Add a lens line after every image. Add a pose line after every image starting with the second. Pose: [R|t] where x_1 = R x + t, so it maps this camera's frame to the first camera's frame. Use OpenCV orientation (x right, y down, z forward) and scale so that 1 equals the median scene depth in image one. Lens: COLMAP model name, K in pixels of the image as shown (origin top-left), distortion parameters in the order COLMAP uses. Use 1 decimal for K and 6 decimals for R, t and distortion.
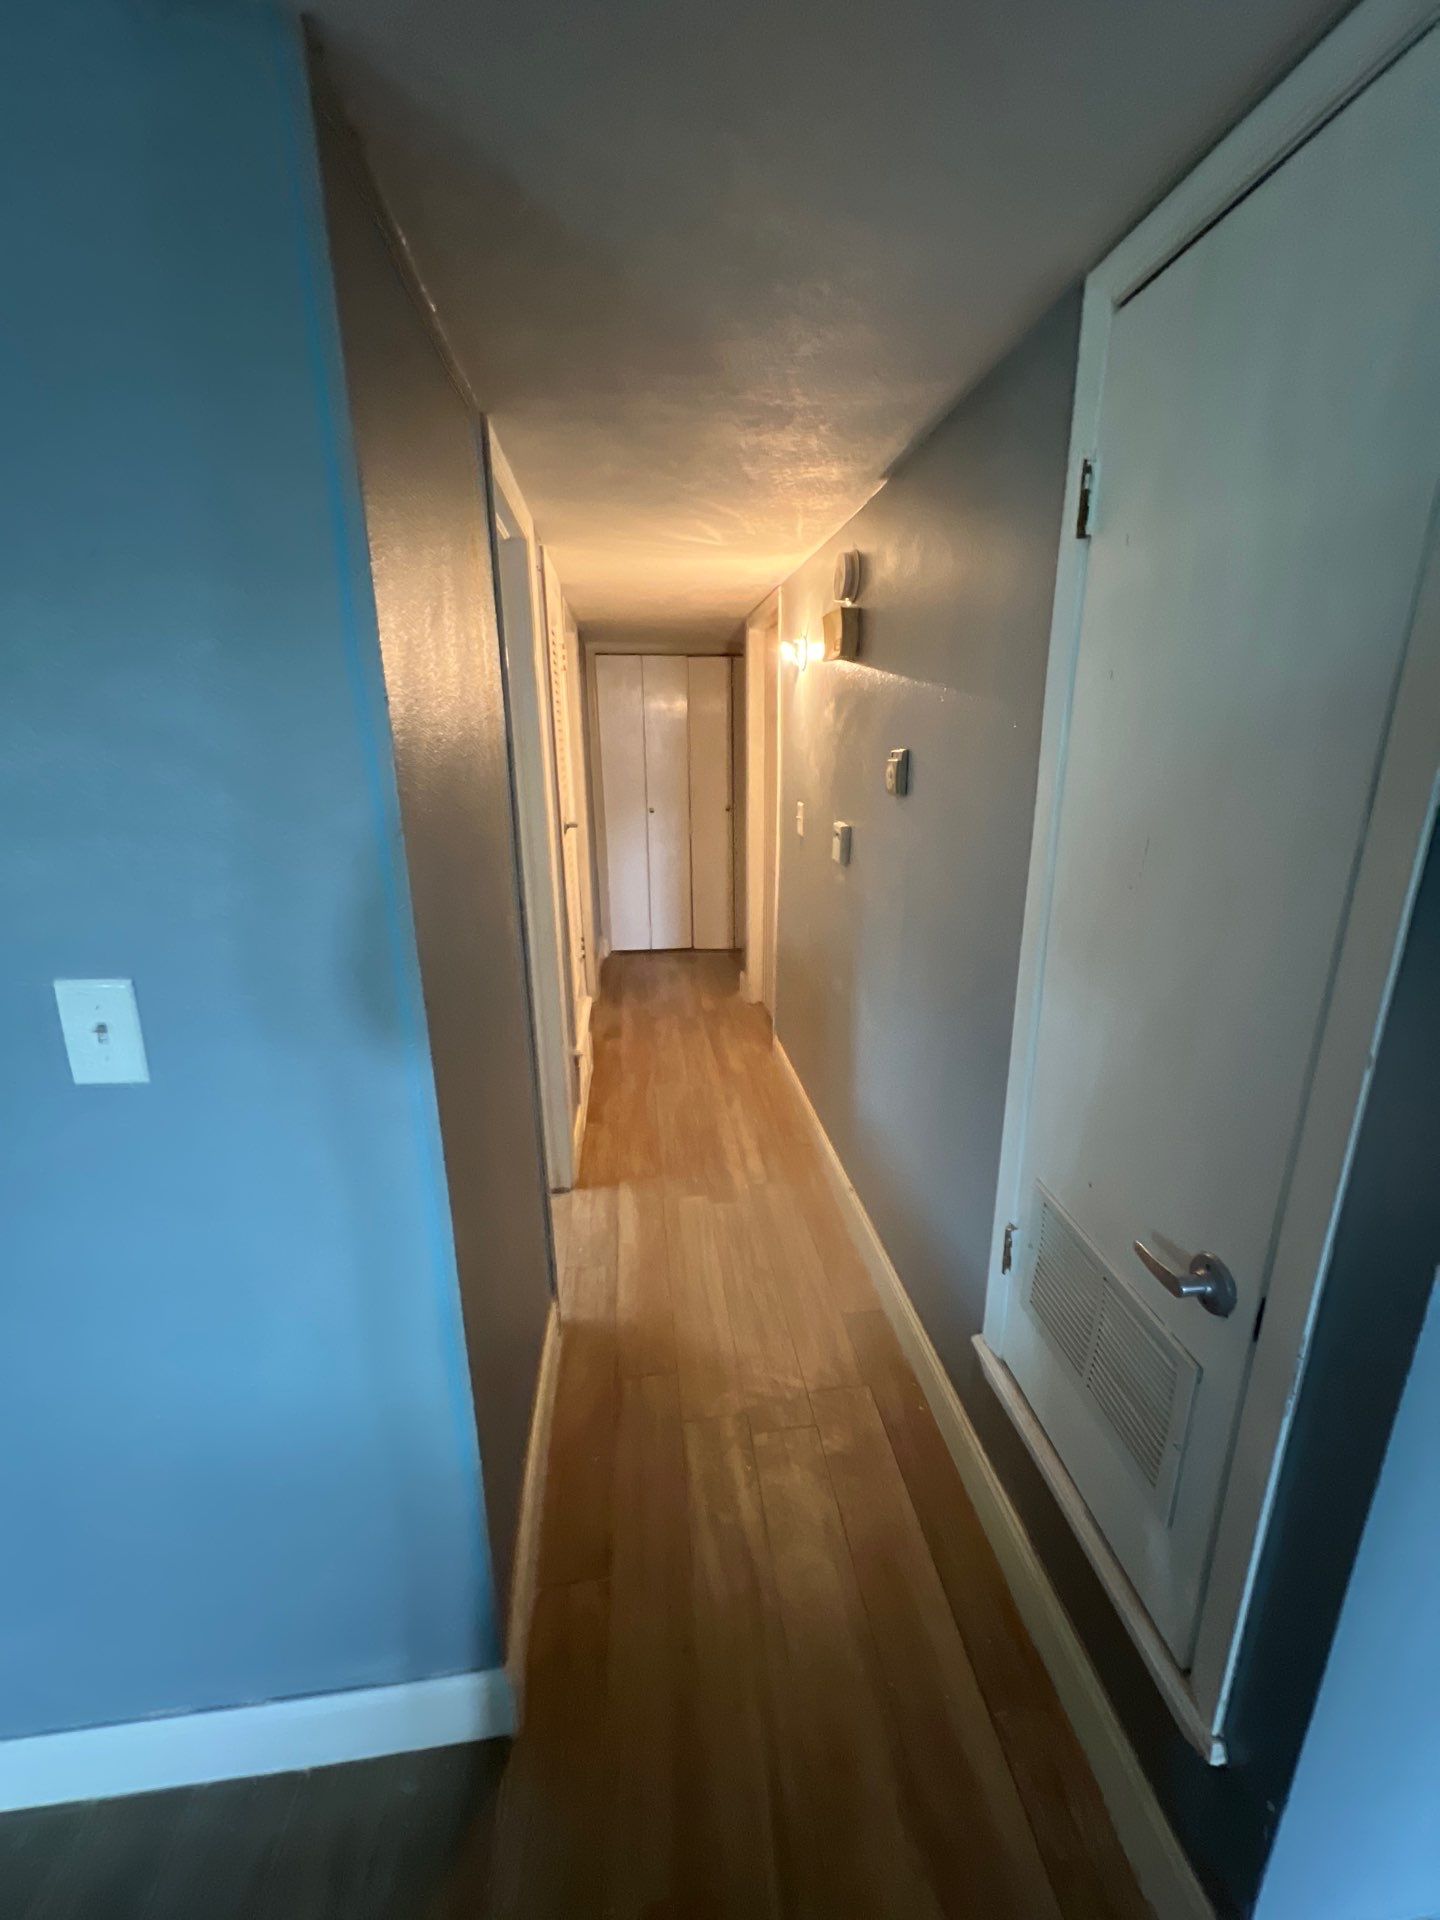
lens RADIAL K [[769.3, 0, 726.0], [0, 769.3, 956.9], [0, 0, 1]] dist [-0.001298, 0.000223]
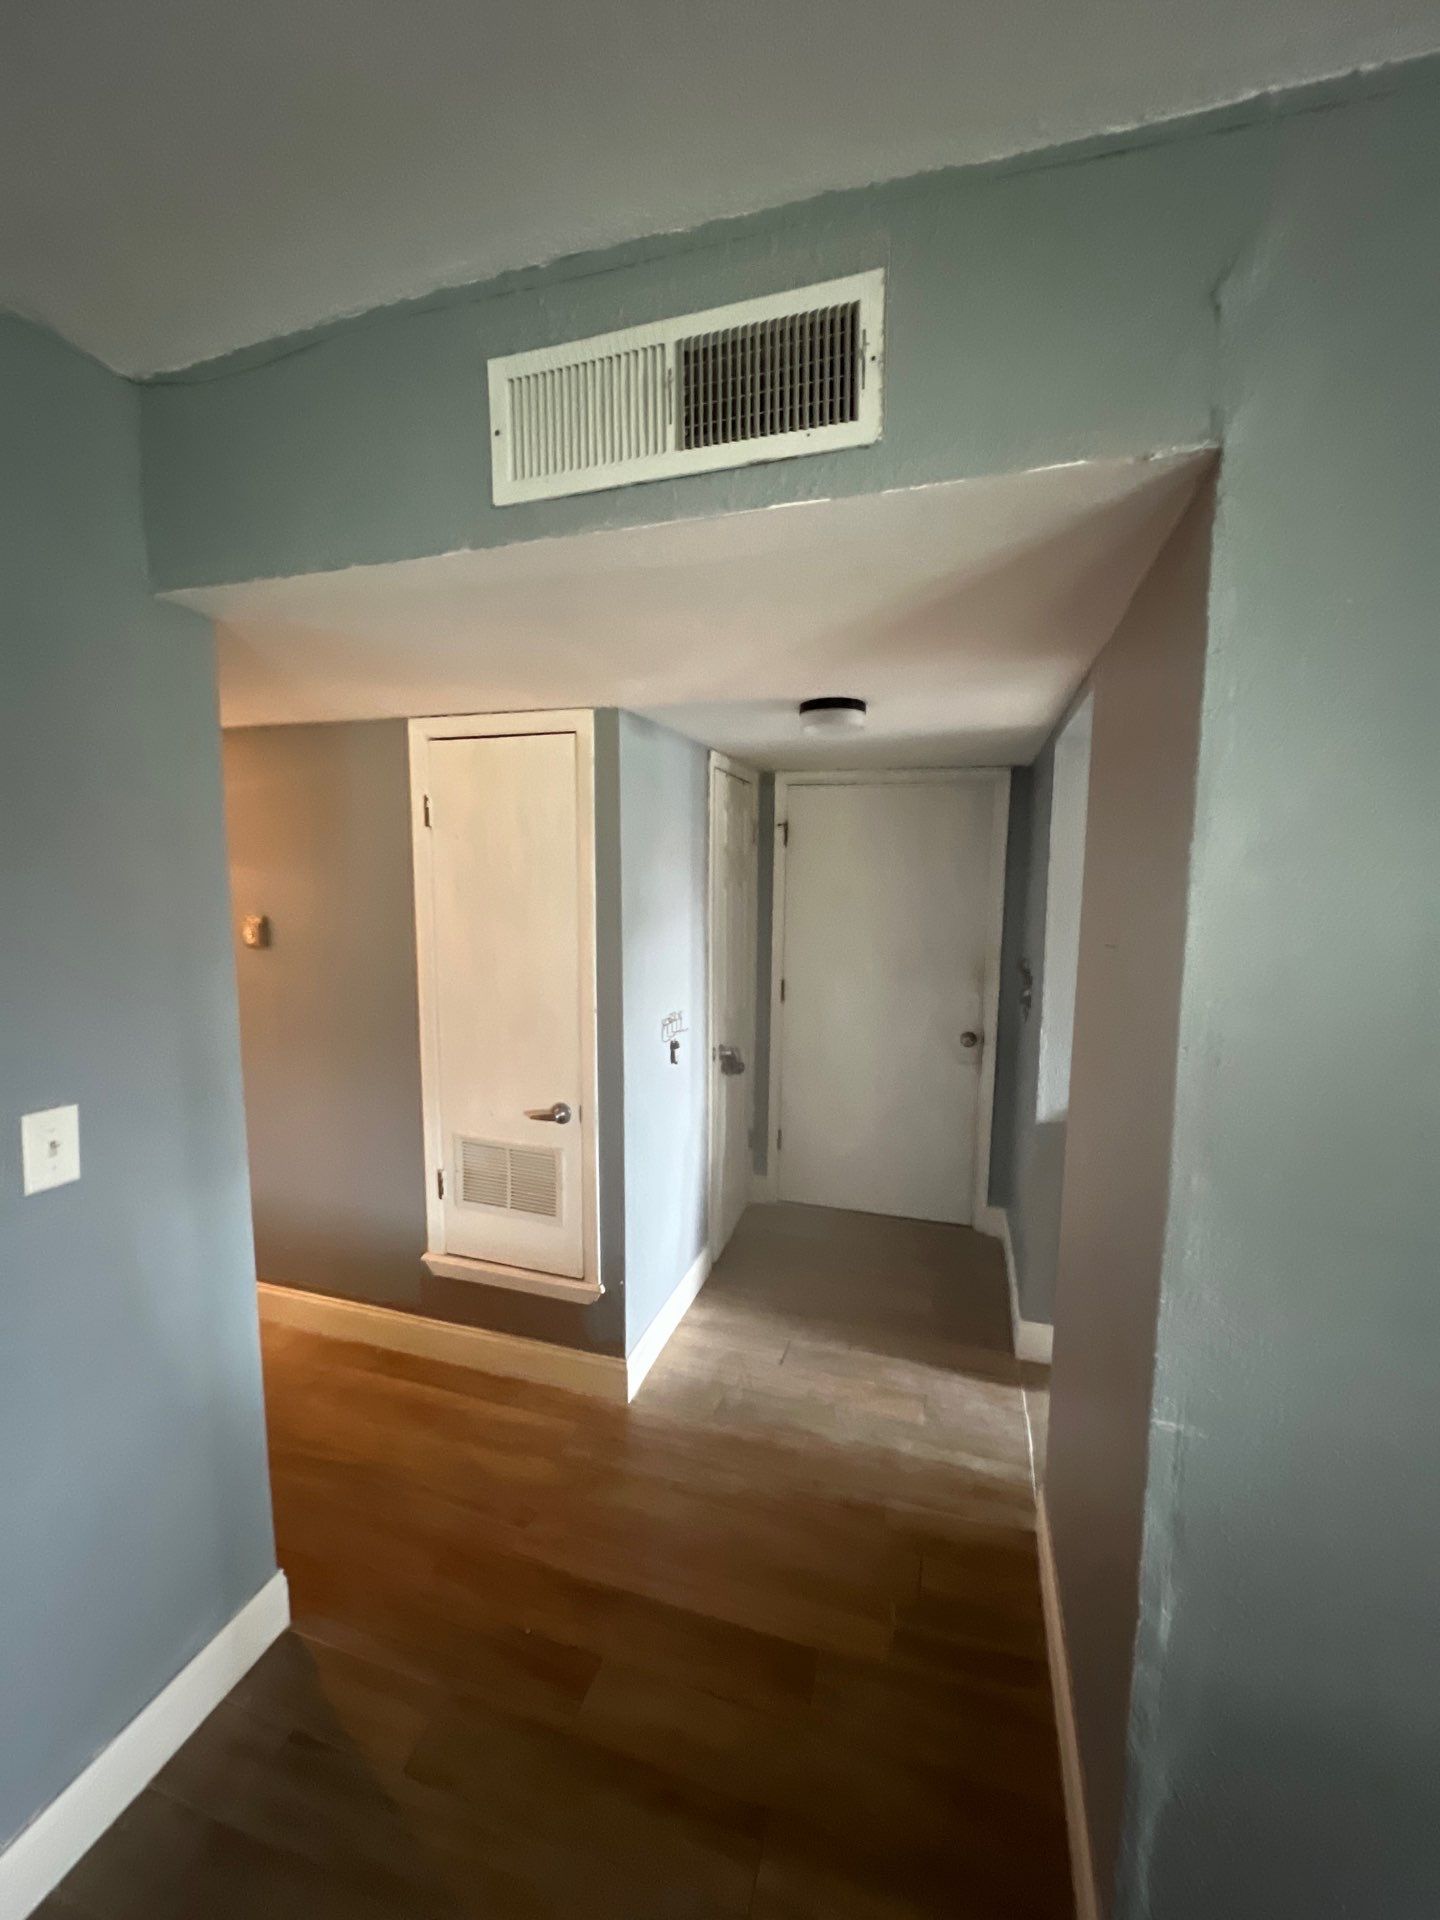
lens RADIAL K [[769.3, 0, 726.0], [0, 769.3, 956.9], [0, 0, 1]] dist [-0.001298, 0.000223]
pose [[0.412531, -0.091838, 0.906302, -0.561645], [0.241778, 0.970261, -0.011734, 0.026021], [-0.878272, 0.223964, 0.422467, -0.281557]]
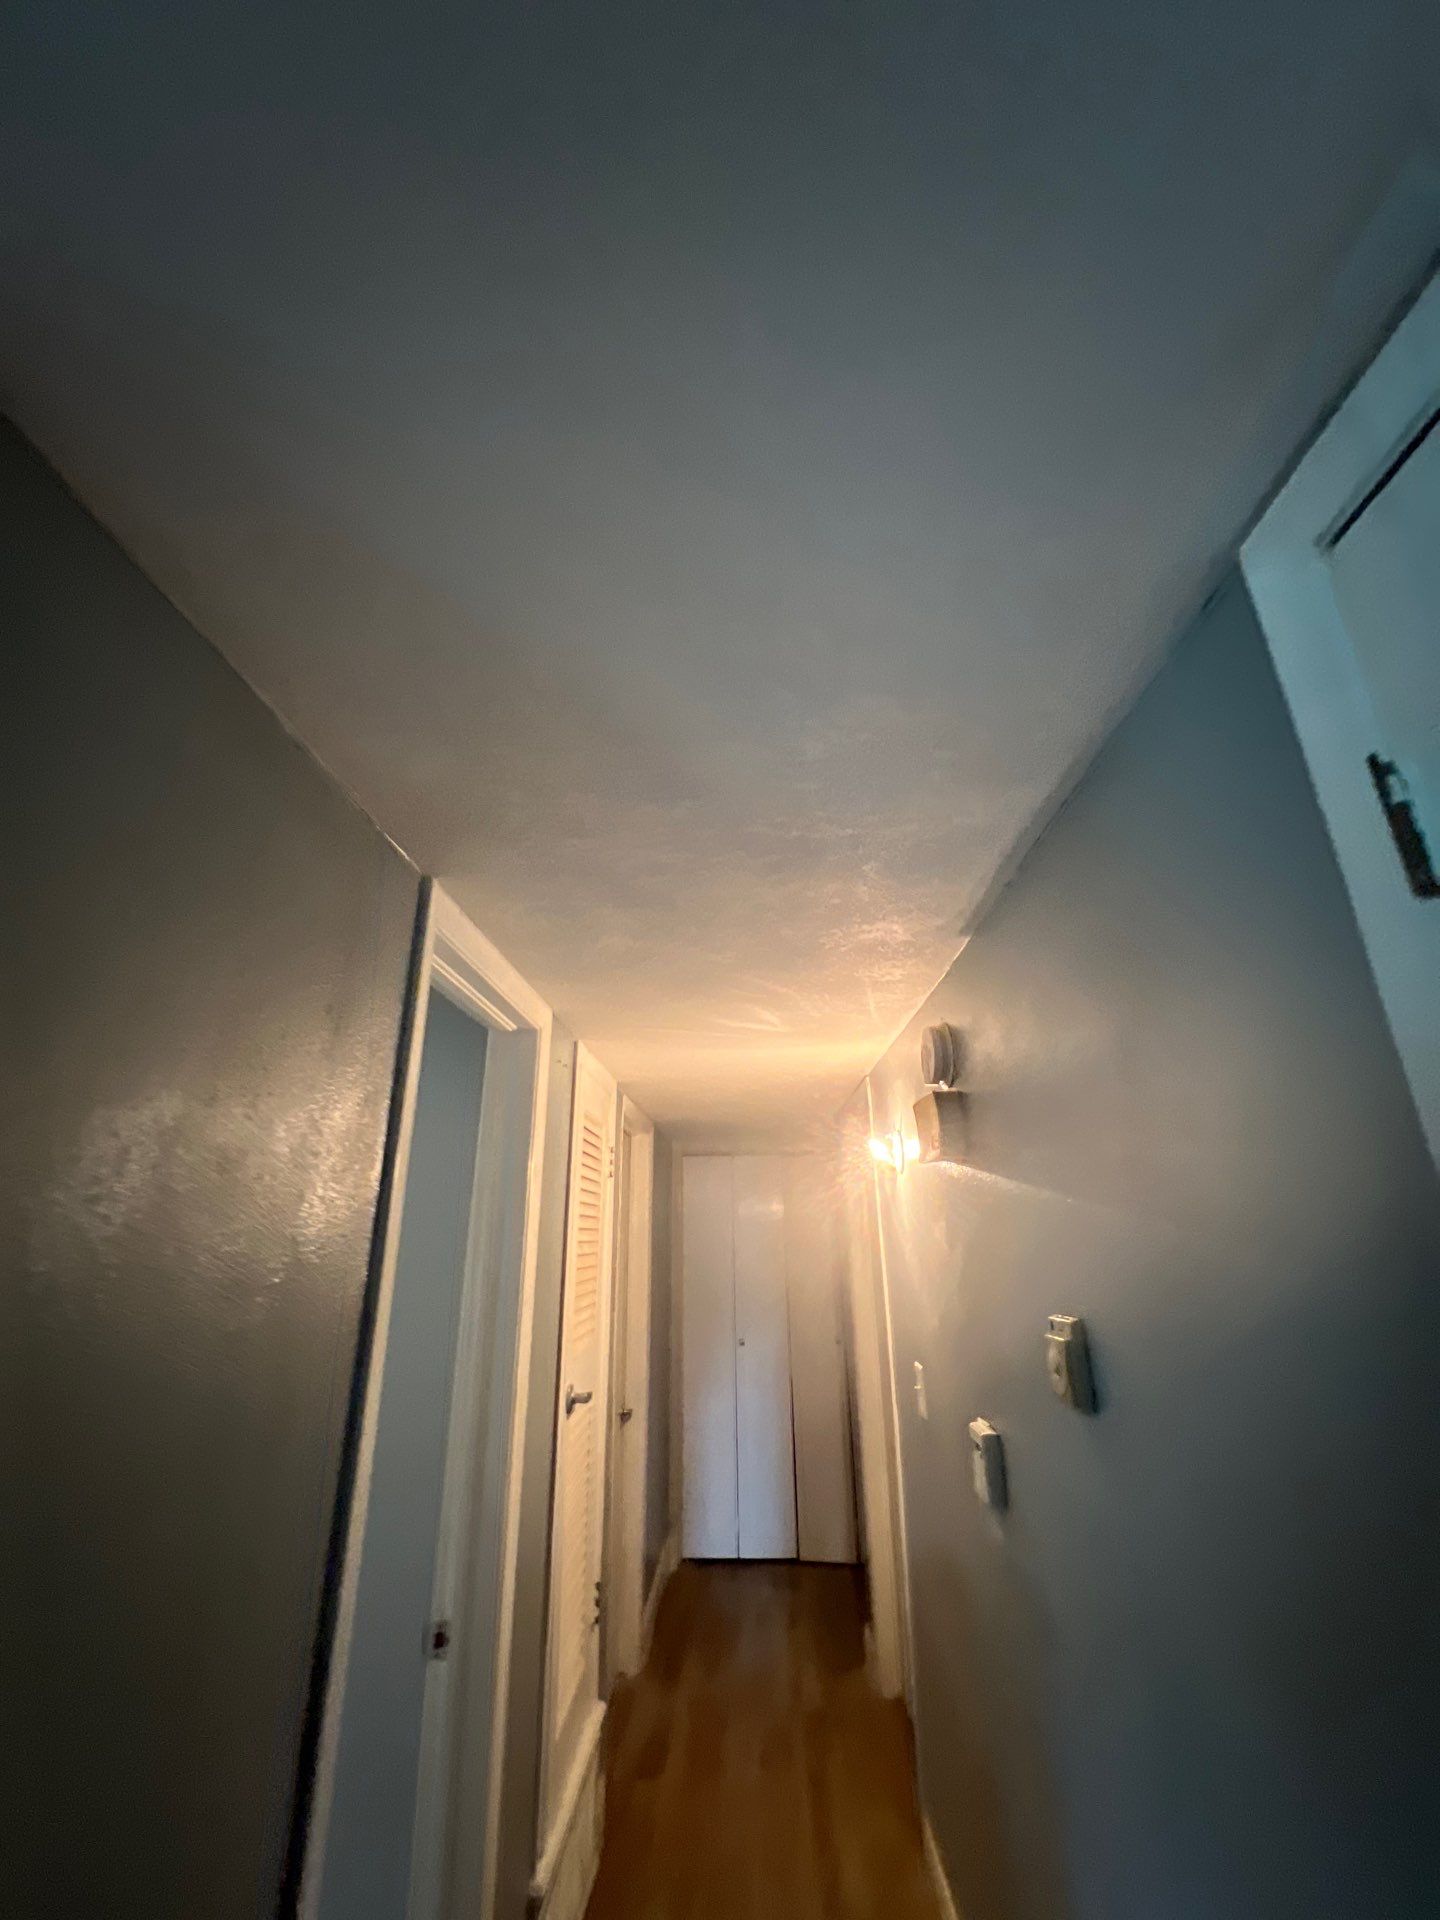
lens RADIAL K [[788.7, 0, 722.2], [0, 788.7, 935.6], [0, 0, 1]] dist [-0.000494, -0.007309]
pose [[0.988938, -0.056904, -0.136978, 0.059193], [-0.036636, 0.801167, -0.597318, -0.113230], [0.143732, 0.595729, 0.790220, 0.277491]]
